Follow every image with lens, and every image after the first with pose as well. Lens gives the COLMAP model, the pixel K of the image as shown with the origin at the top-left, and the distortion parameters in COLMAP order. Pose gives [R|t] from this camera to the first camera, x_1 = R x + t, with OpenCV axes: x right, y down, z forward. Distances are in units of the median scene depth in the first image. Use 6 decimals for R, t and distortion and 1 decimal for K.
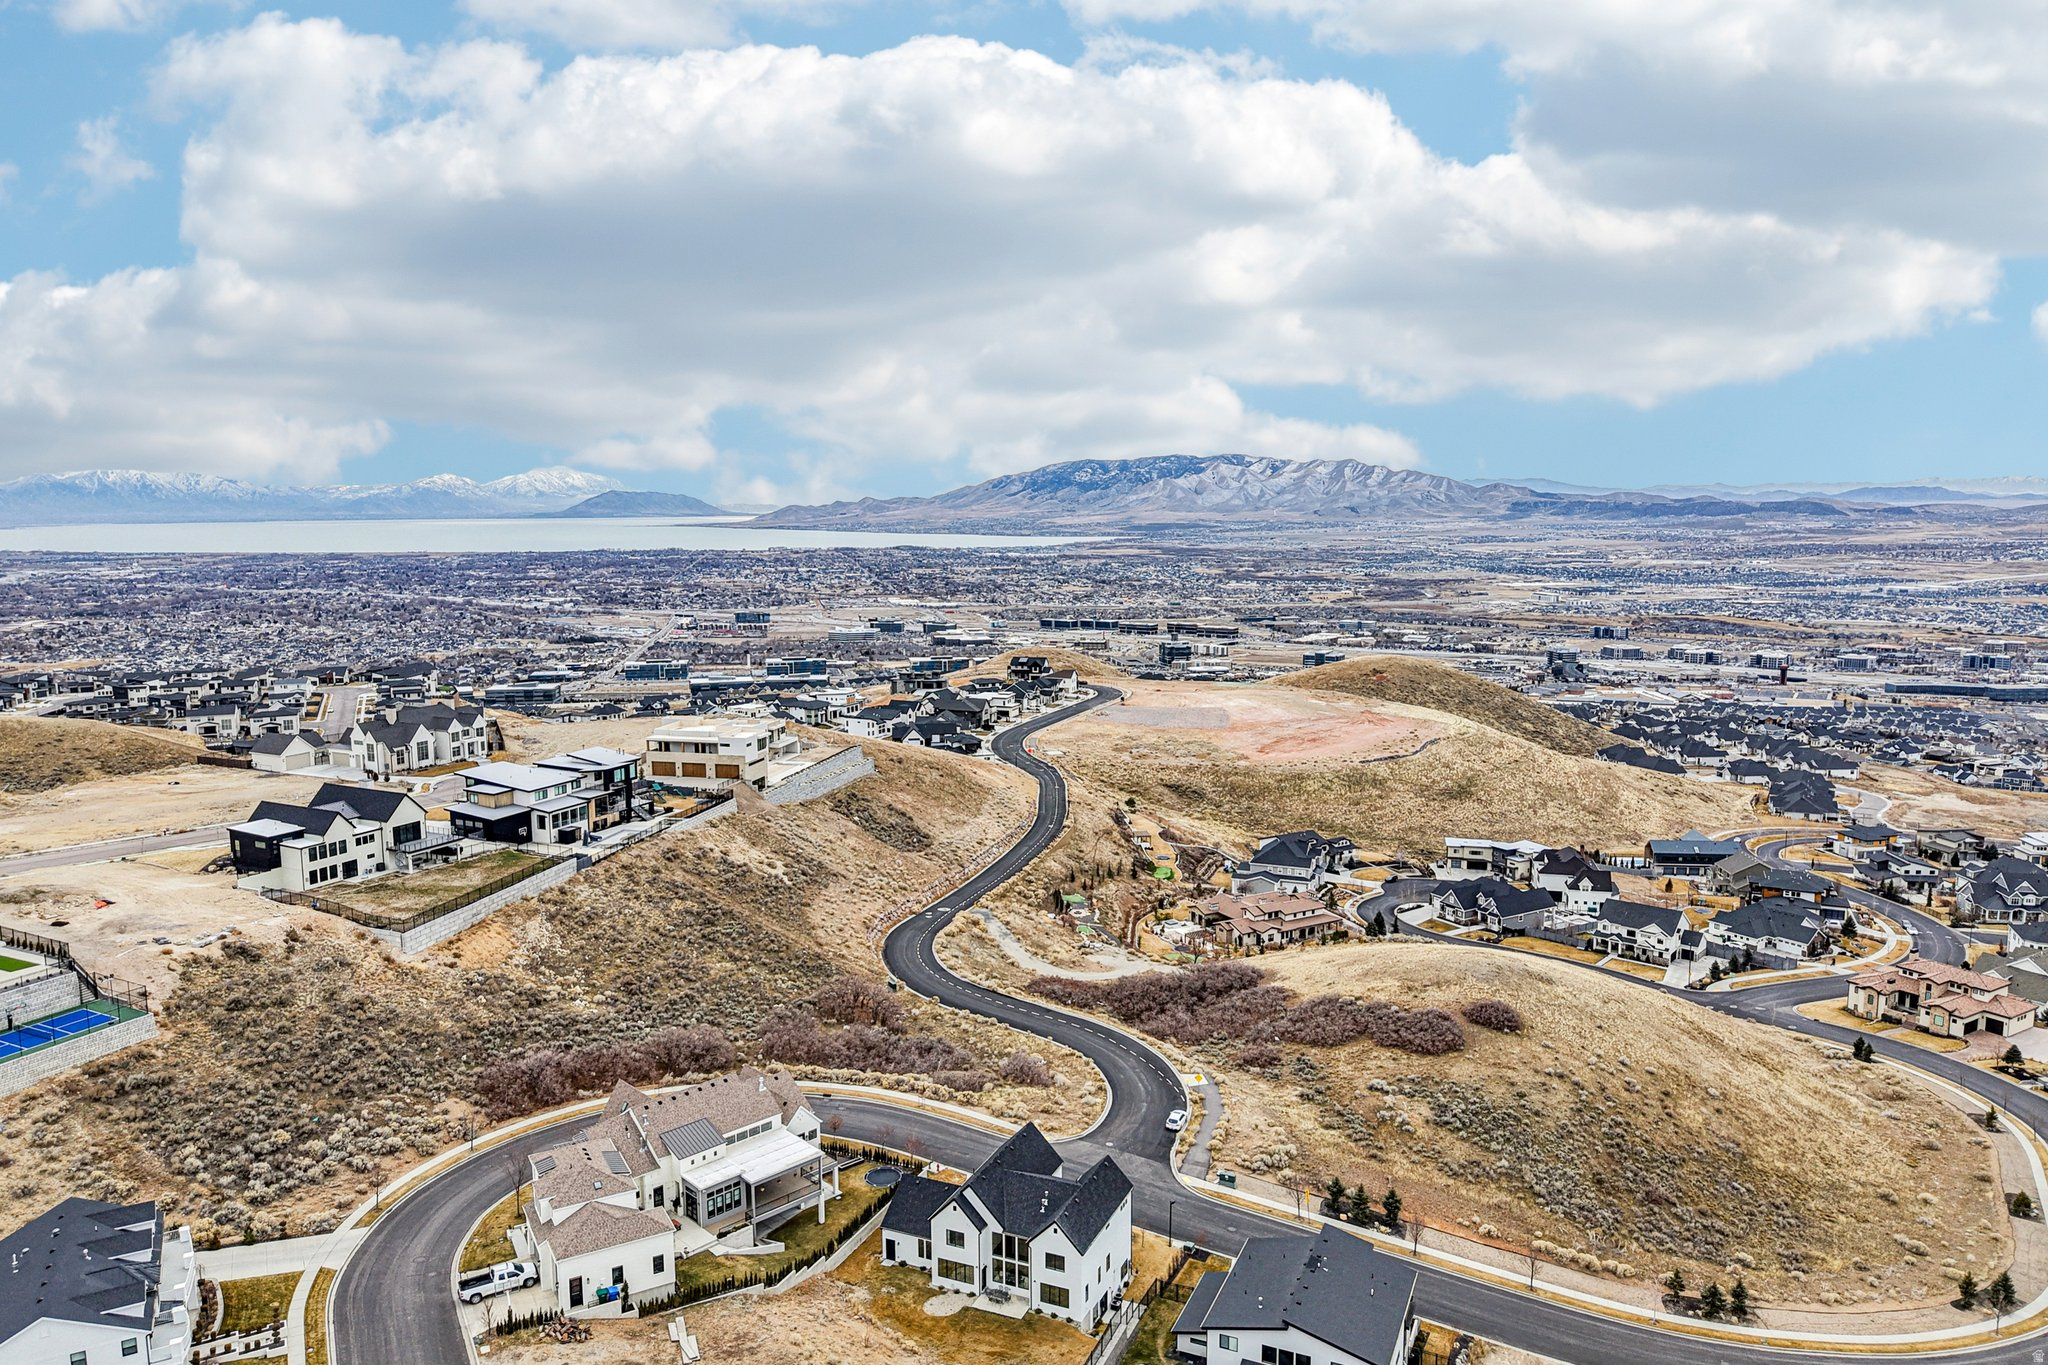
lens RADIAL K [[1363.0, 0, 1027.4], [0, 1363.0, 706.7], [0, 0, 1]] dist [0.024512, -0.022357]
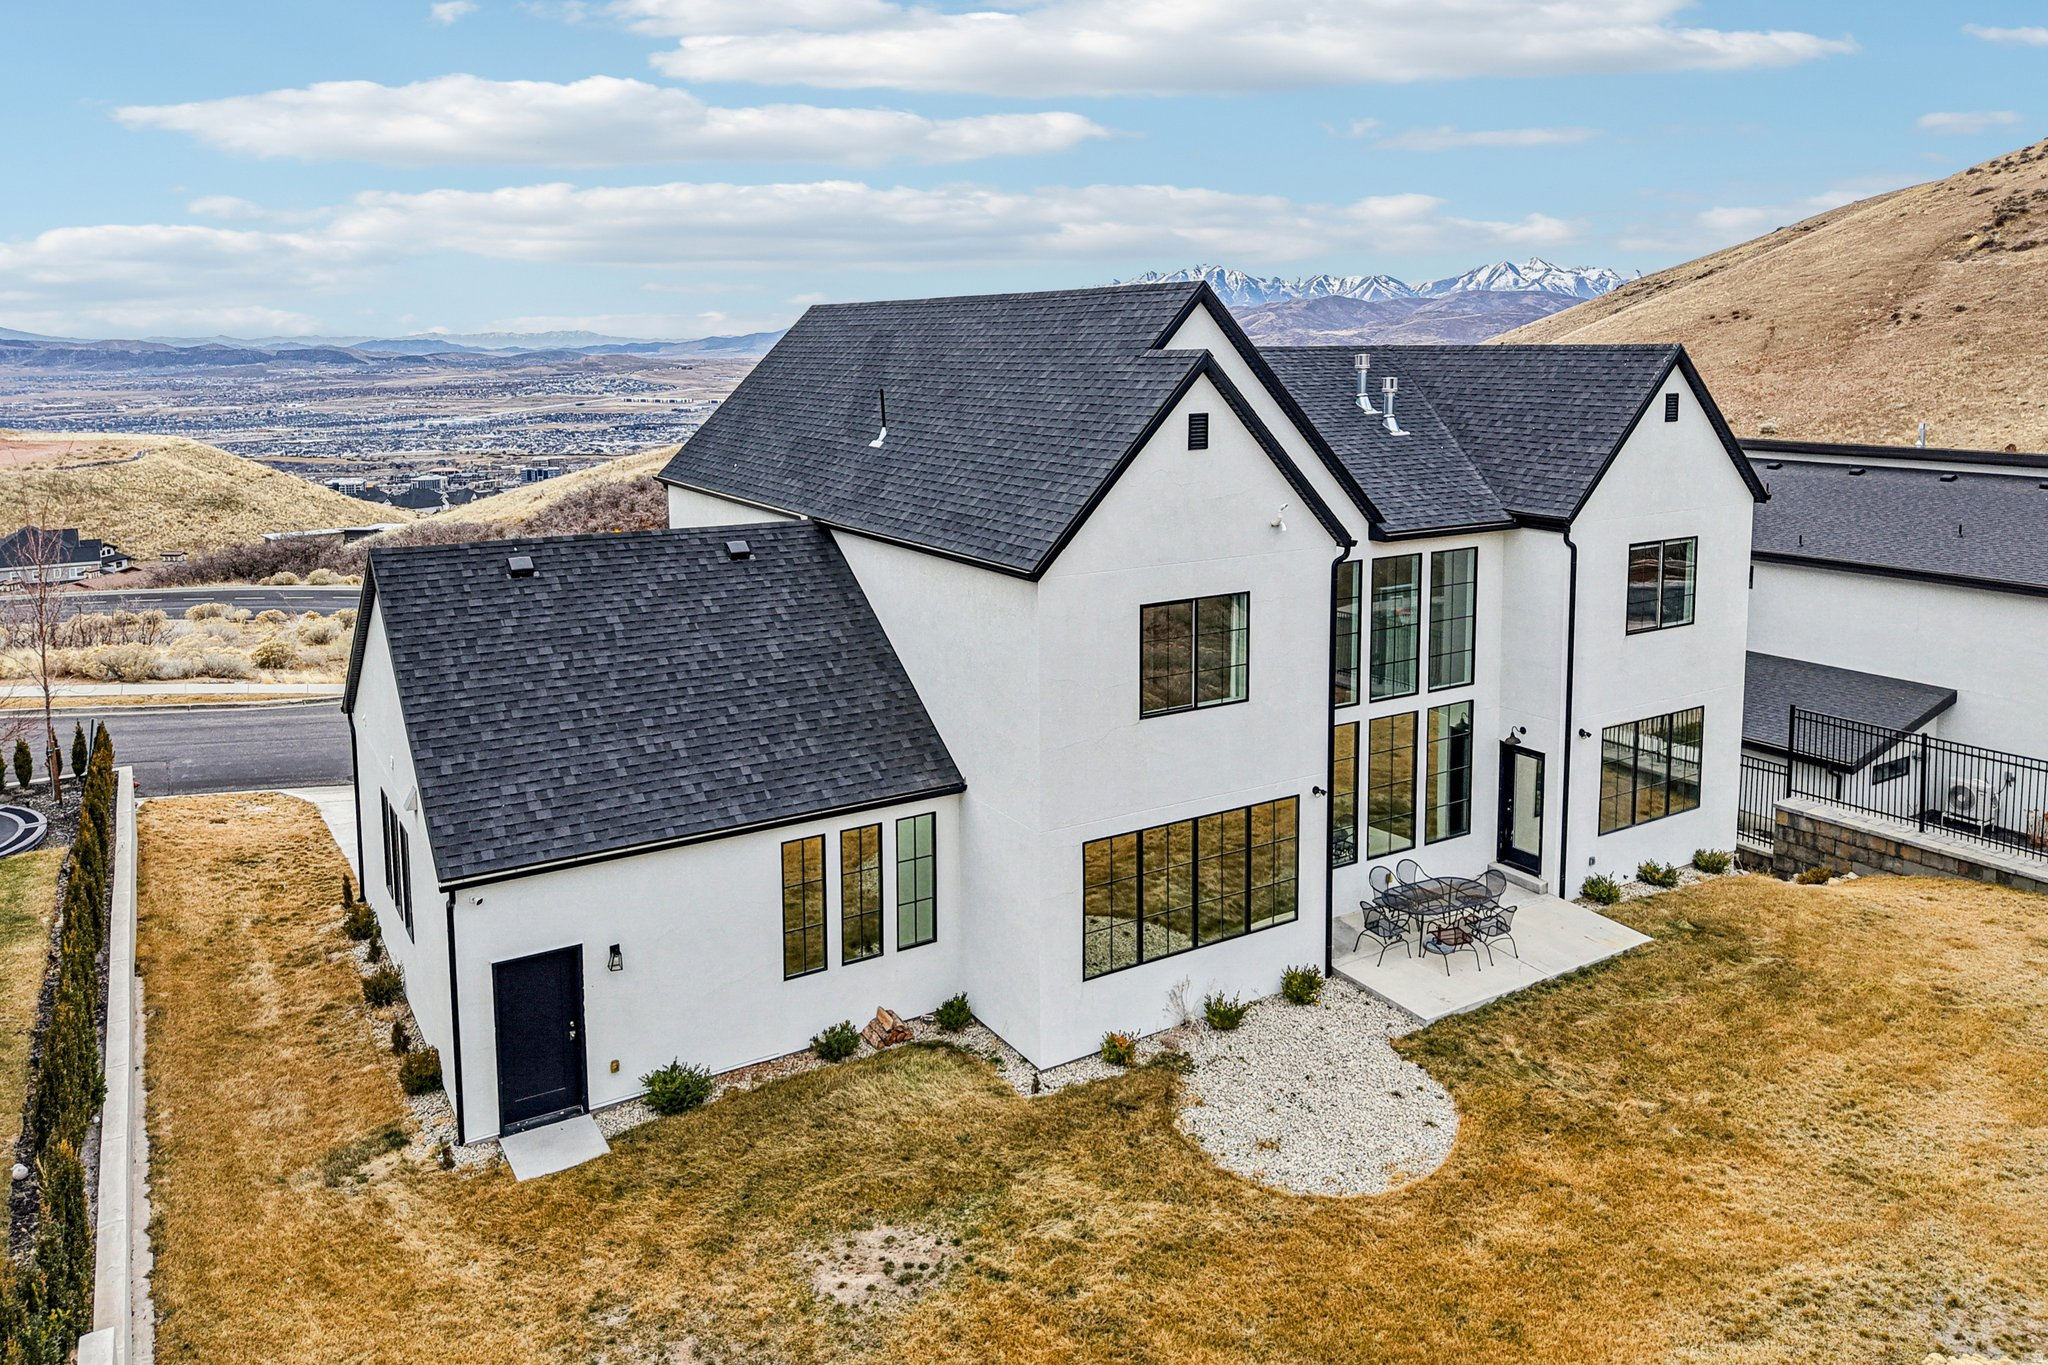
lens RADIAL K [[1436.9, 0, 1051.8], [0, 1436.9, 505.4], [0, 0, 1]] dist [0.005070, 0.002365]
pose [[0.554722, -0.086338, 0.827544, -0.181712], [0.124078, 0.992064, 0.020330, 0.360618], [-0.822732, 0.091403, 0.561033, 0.906190]]
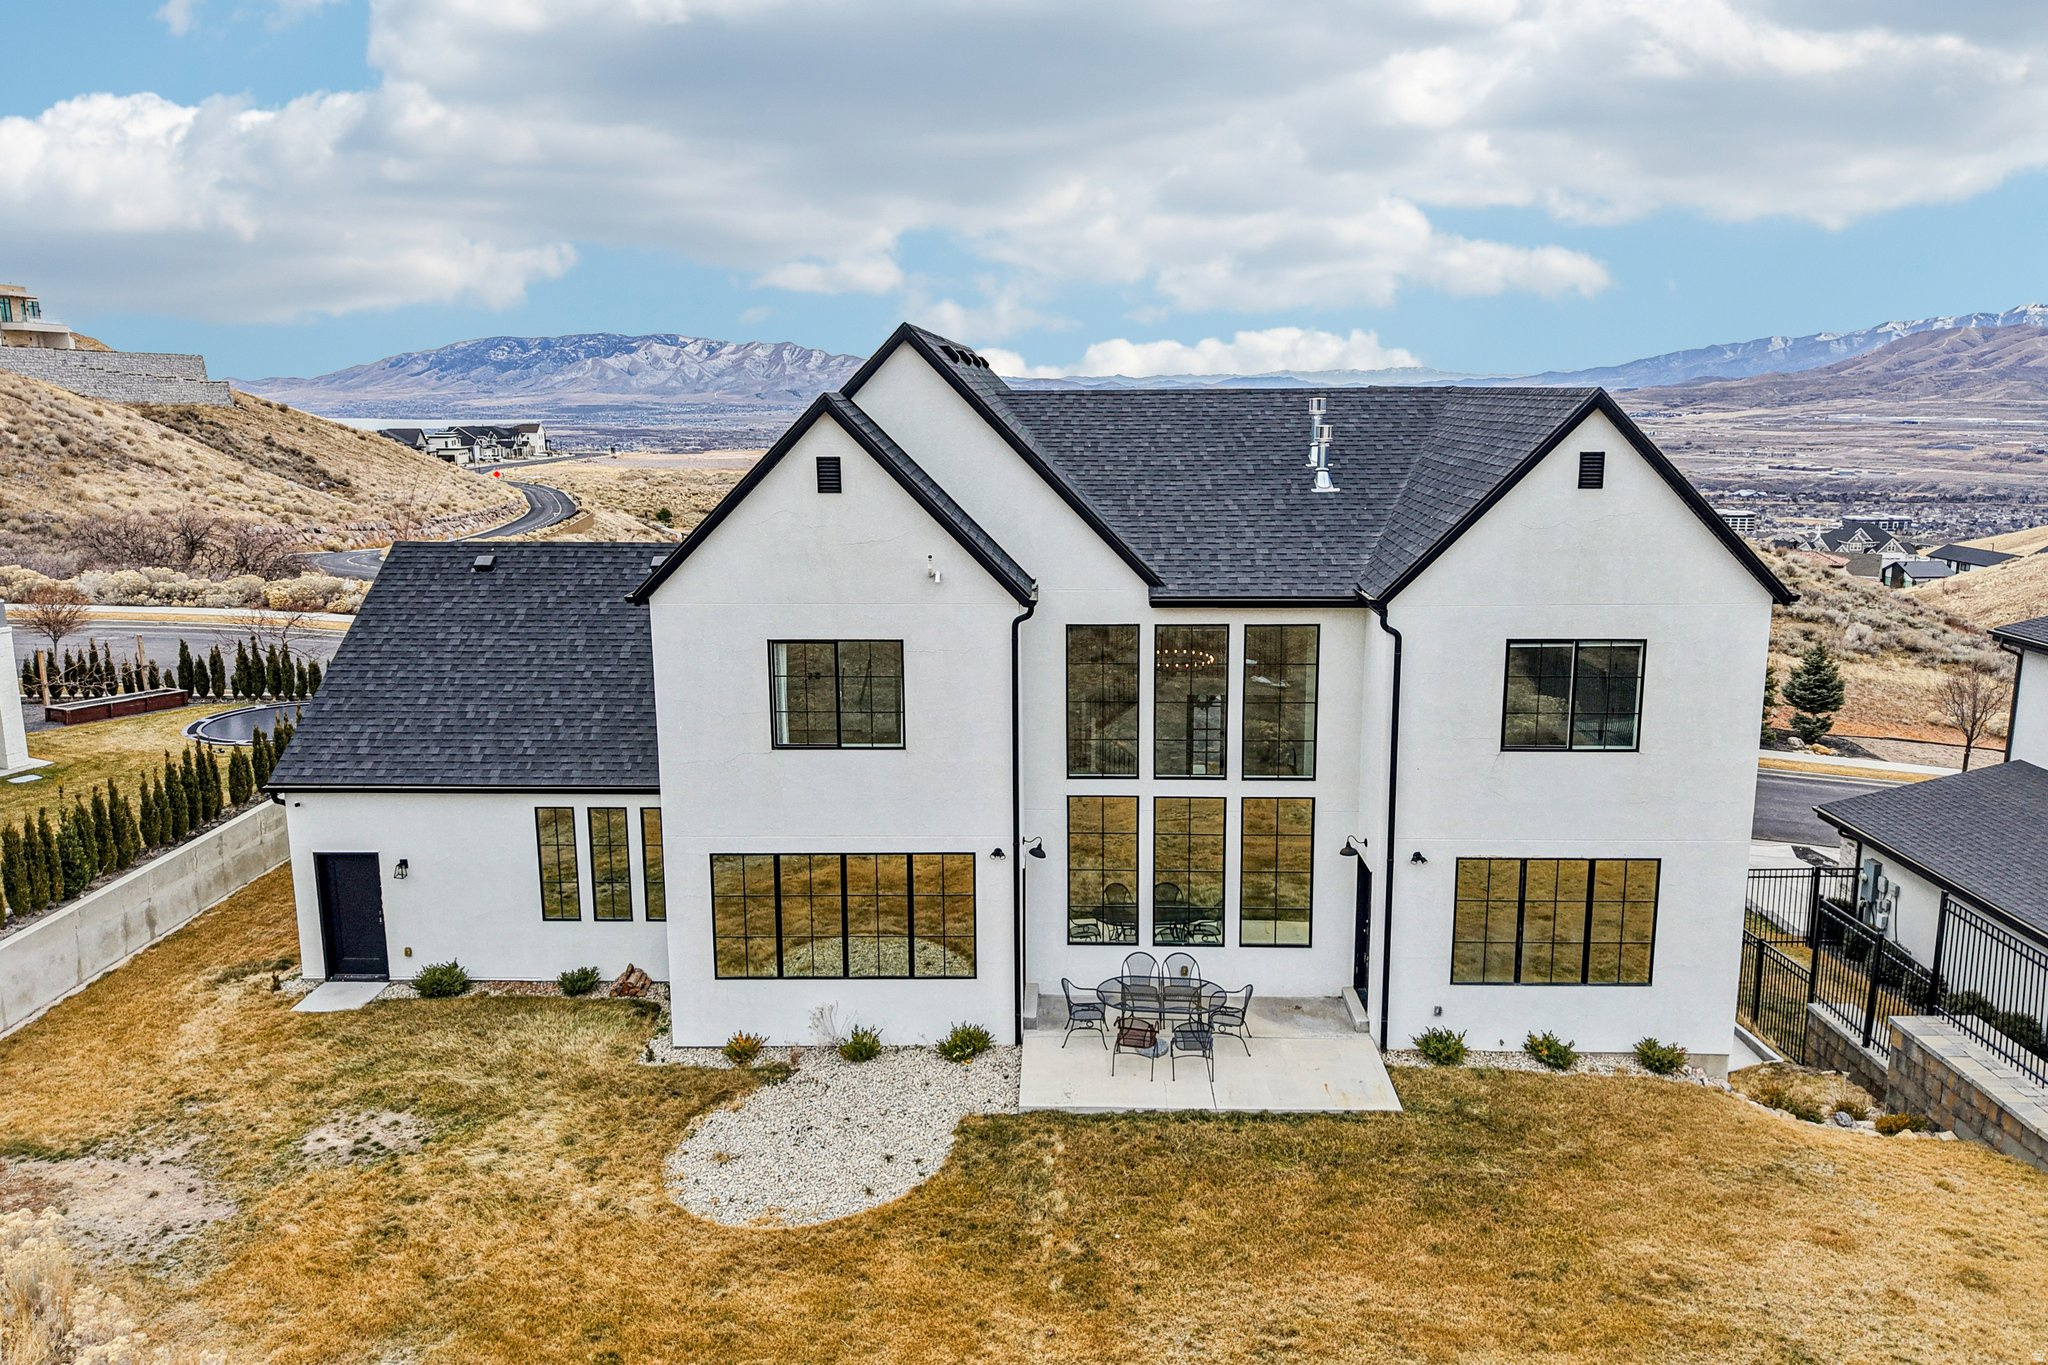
lens RADIAL K [[1387.7, 0, 1024.5], [0, 1387.7, 639.9], [0, 0, 1]] dist [0.022250, -0.021907]
pose [[0.922804, -0.065622, 0.379640, -0.088599], [0.054883, 0.997729, 0.039054, 0.370298], [-0.381340, -0.015204, 0.924310, 0.835563]]
